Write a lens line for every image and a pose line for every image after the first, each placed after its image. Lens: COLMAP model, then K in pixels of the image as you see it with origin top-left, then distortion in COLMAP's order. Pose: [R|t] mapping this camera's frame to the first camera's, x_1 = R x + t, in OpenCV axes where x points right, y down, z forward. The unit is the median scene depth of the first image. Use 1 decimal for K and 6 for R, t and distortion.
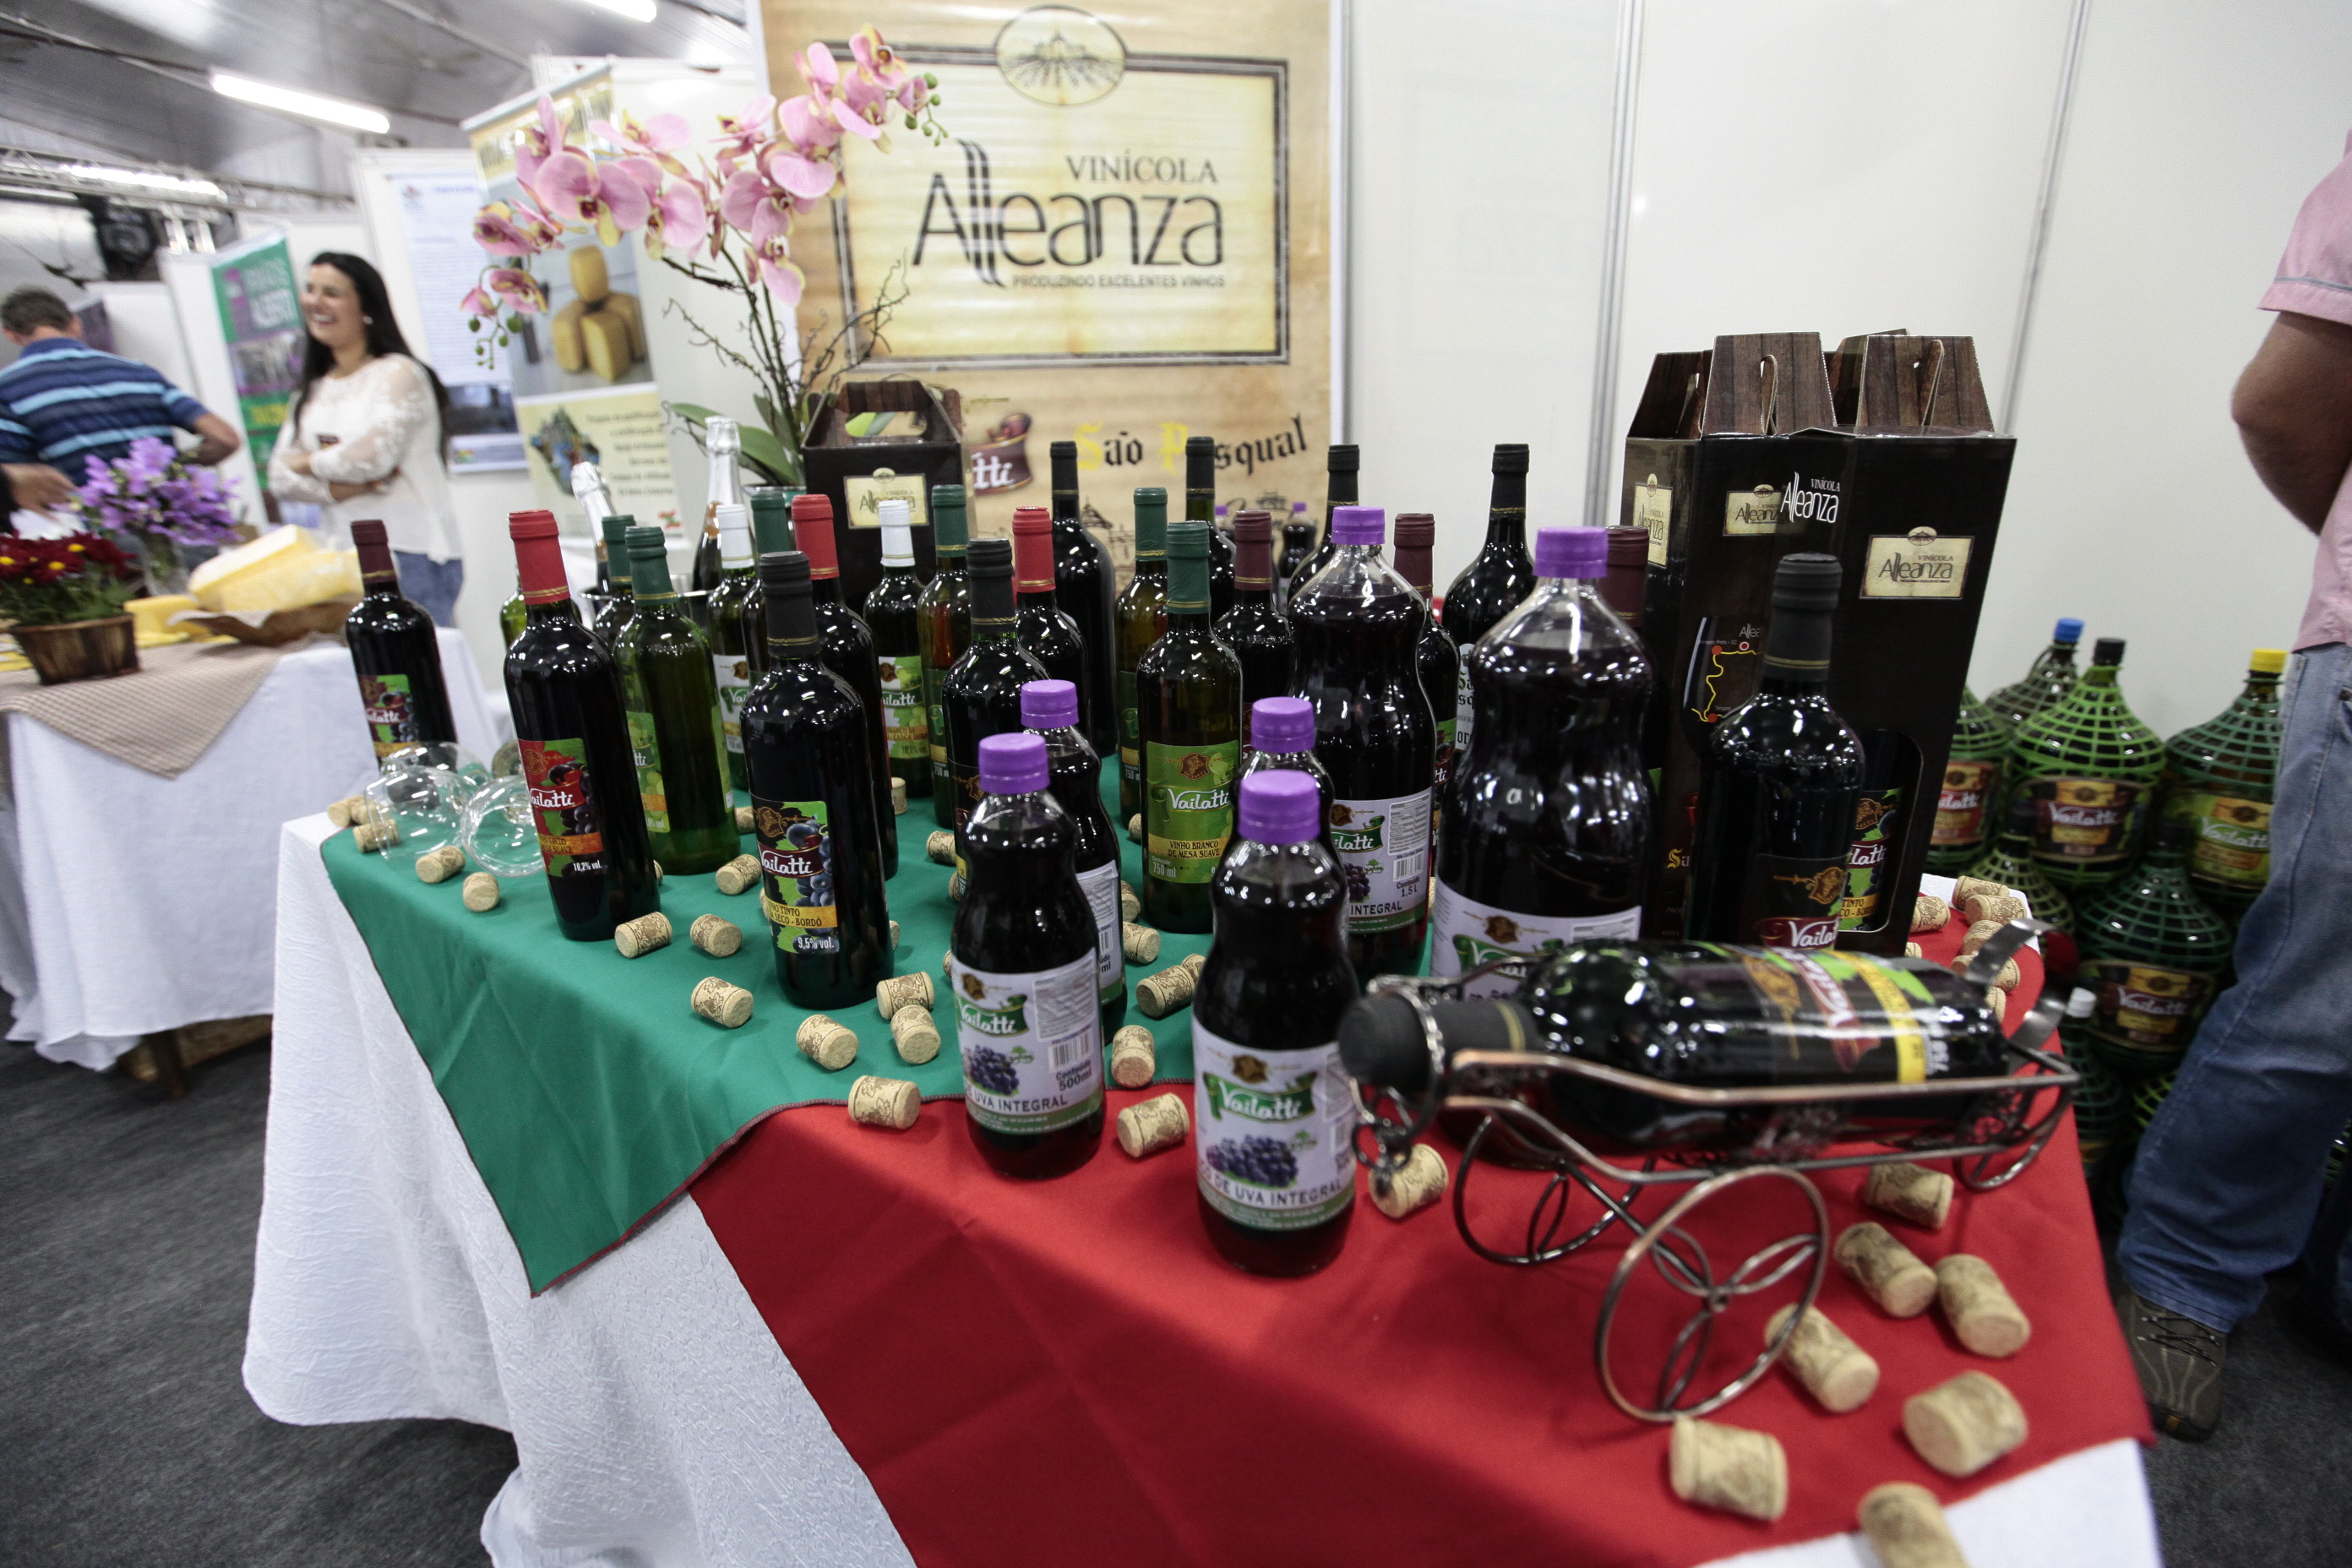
lens RADIAL K [[1062.6, 0, 1182.9], [0, 1062.6, 758.3], [0, 0, 1]] dist [-0.000670, 0.000049]
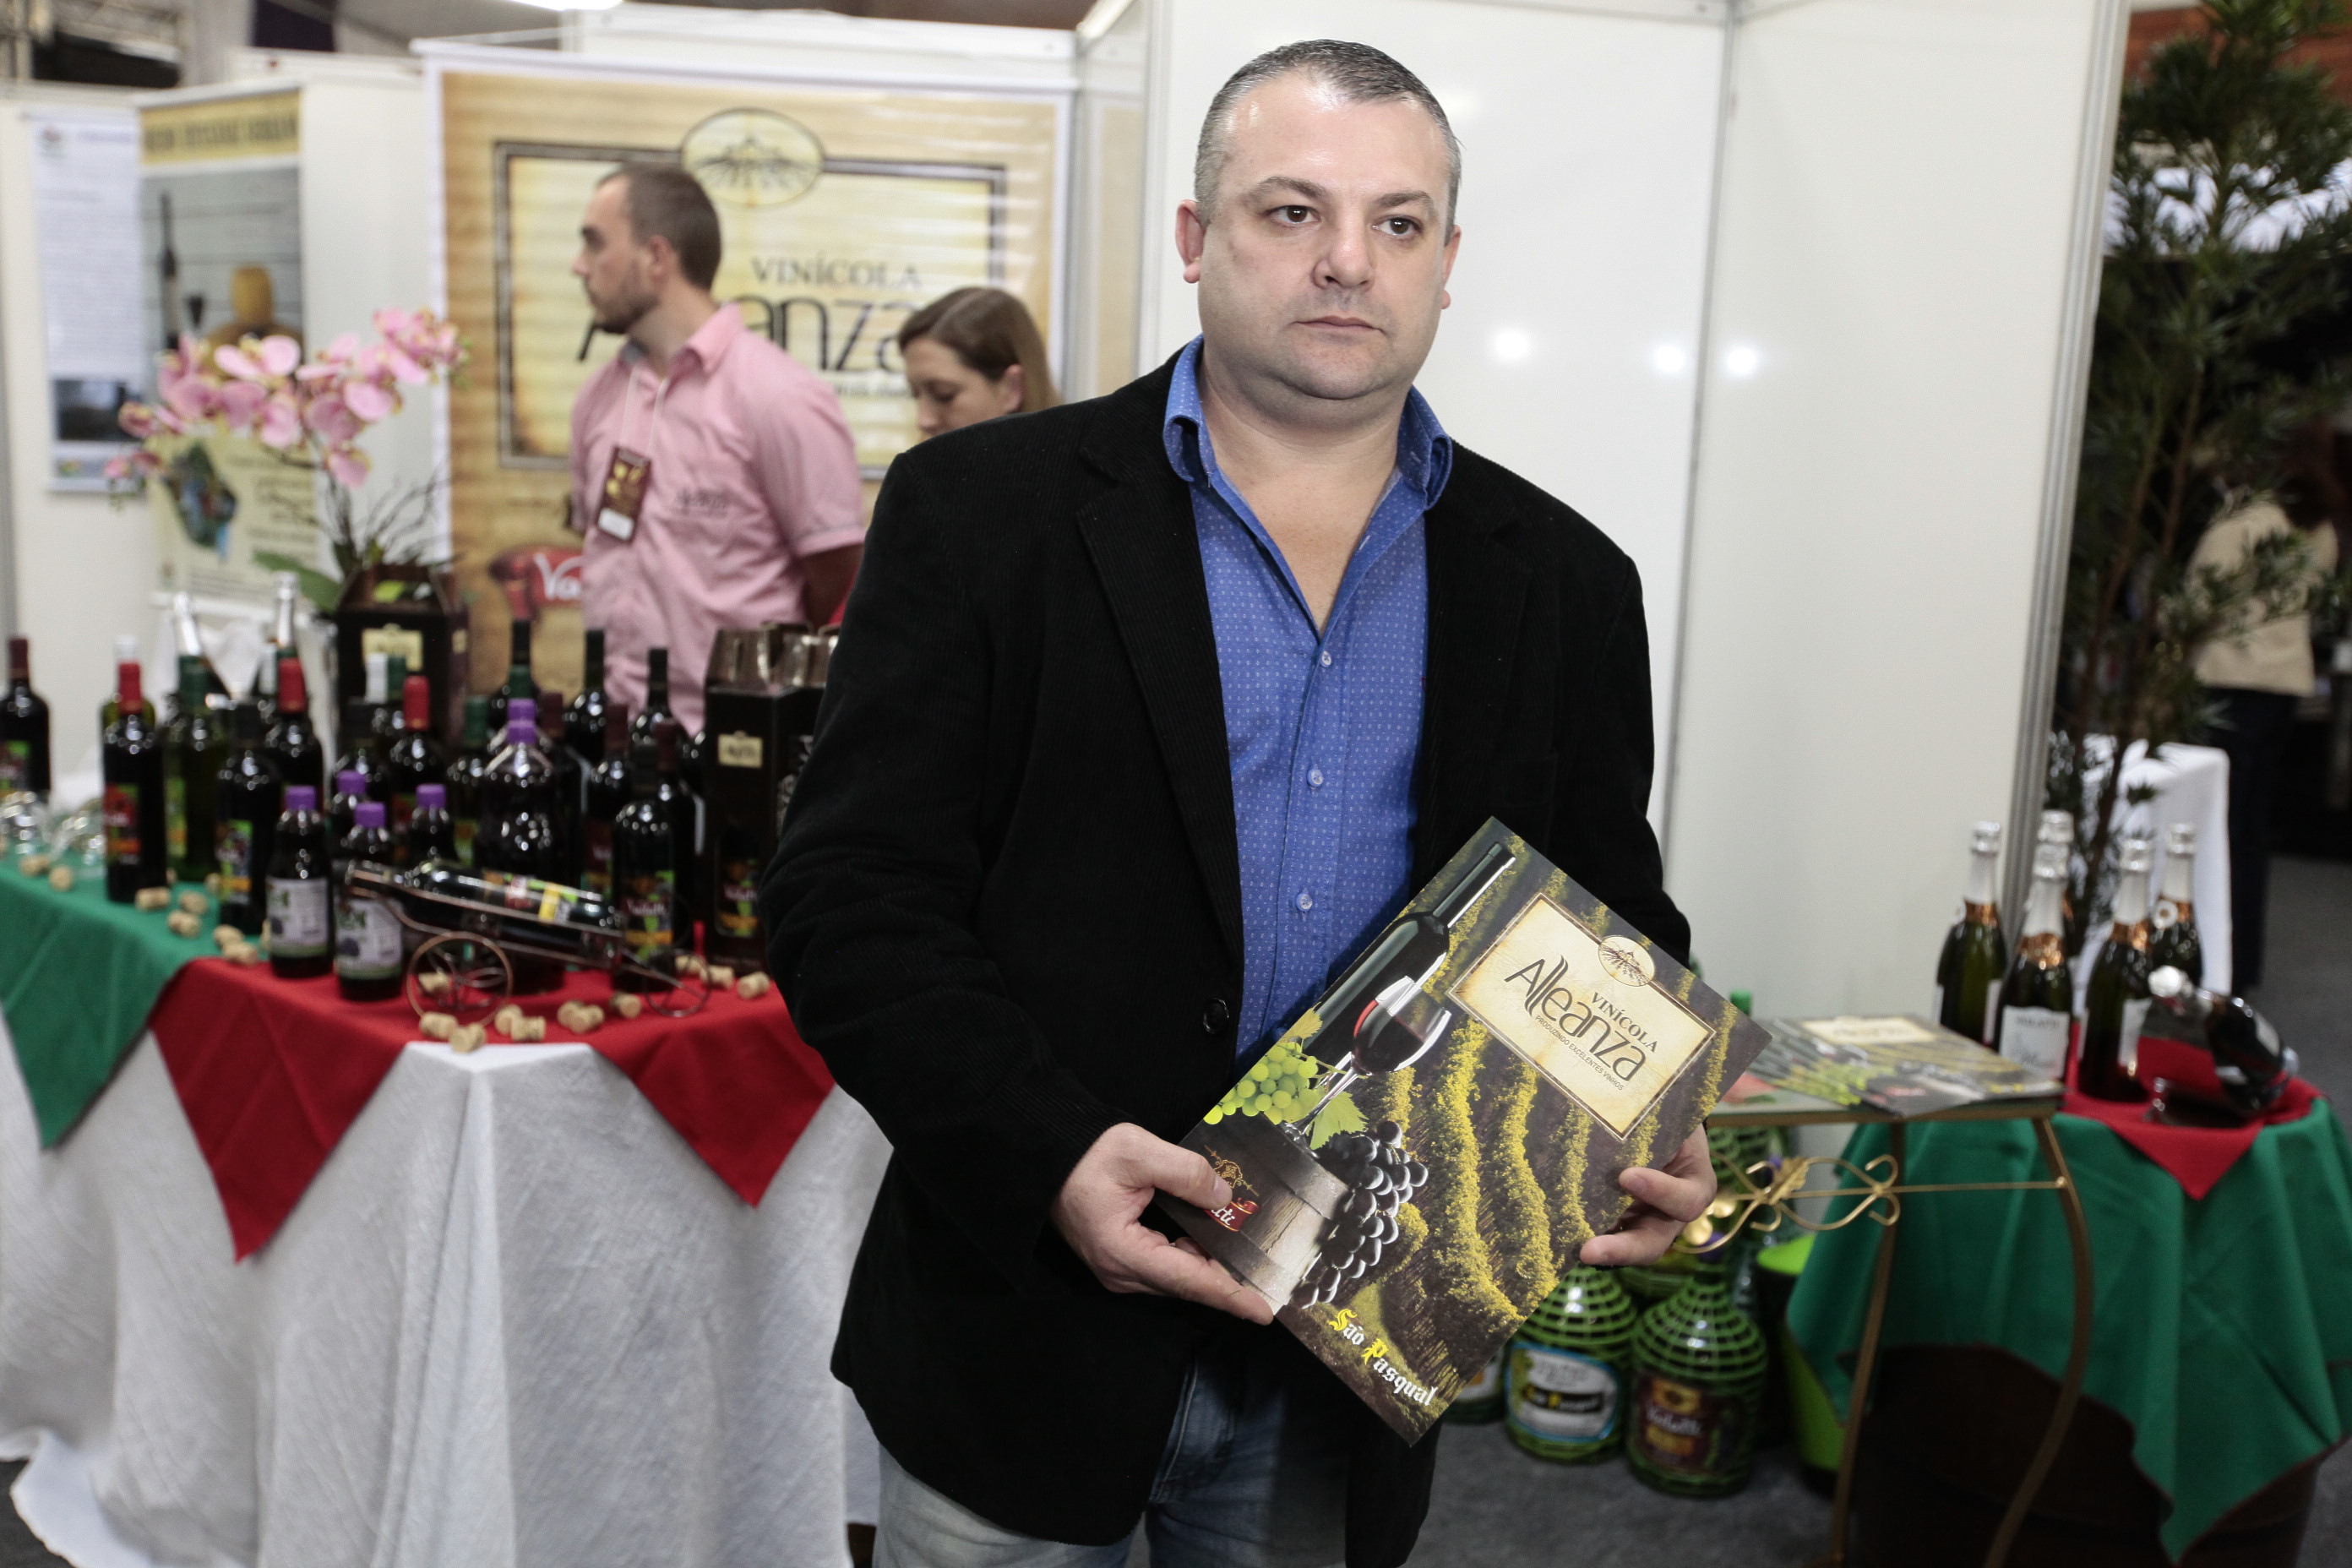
lens RADIAL K [[2372.9, 0, 1176.0], [0, 2372.9, 784.0], [0, 0, 1]] dist [-0.006830, 0.279449]
pose [[0.987736, 0.084645, -0.131198, 0.565466], [-0.101048, 0.987139, -0.123877, 0.099786], [0.119025, 0.135615, 0.983586, -0.922268]]
